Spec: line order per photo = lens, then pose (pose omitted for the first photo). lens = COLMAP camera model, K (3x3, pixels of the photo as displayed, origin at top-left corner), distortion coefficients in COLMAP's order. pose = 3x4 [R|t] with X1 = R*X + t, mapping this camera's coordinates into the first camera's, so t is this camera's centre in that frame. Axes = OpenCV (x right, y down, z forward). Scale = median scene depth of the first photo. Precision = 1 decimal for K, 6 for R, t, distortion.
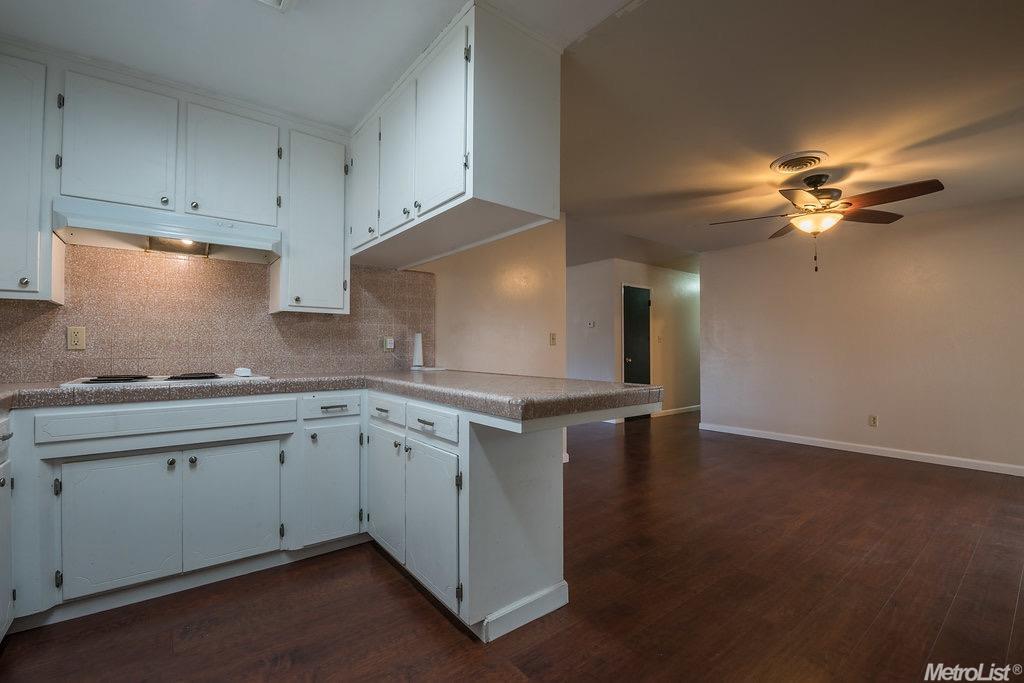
lens RADIAL K [[444.6, 0, 512.0], [0, 444.6, 341.5], [0, 0, 1]] dist [0.000930, -0.010514]
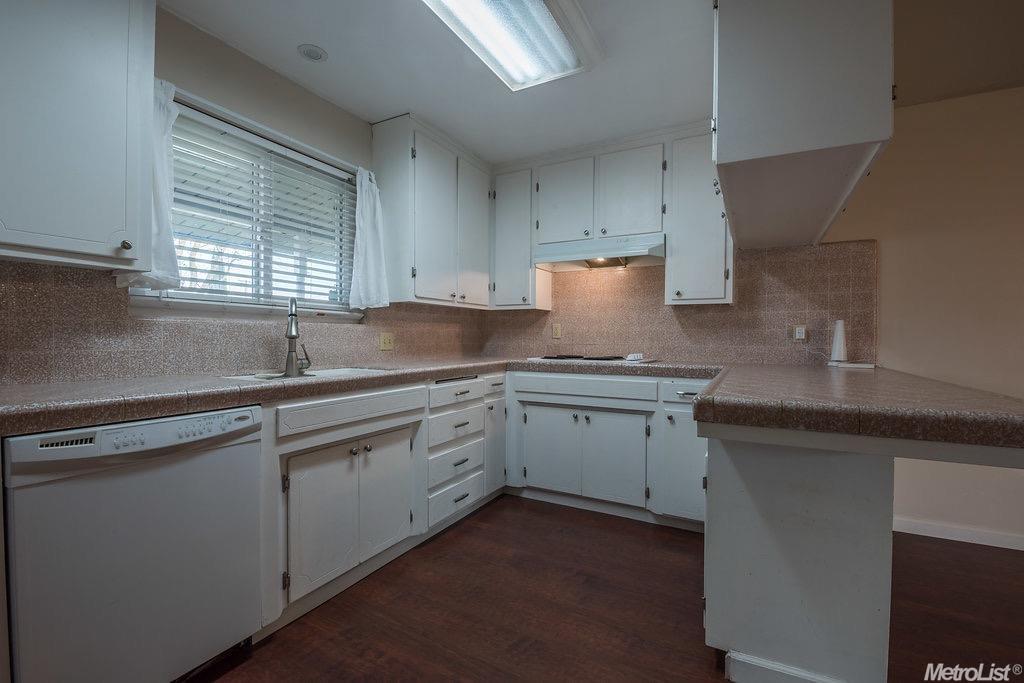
lens RADIAL K [[444.6, 0, 512.0], [0, 444.6, 341.5], [0, 0, 1]] dist [0.000930, -0.010514]
pose [[0.391426, 0.010645, -0.920148, 0.414829], [0.007388, 0.999865, 0.014710, 0.005408], [0.920180, -0.012556, 0.391294, 0.212570]]
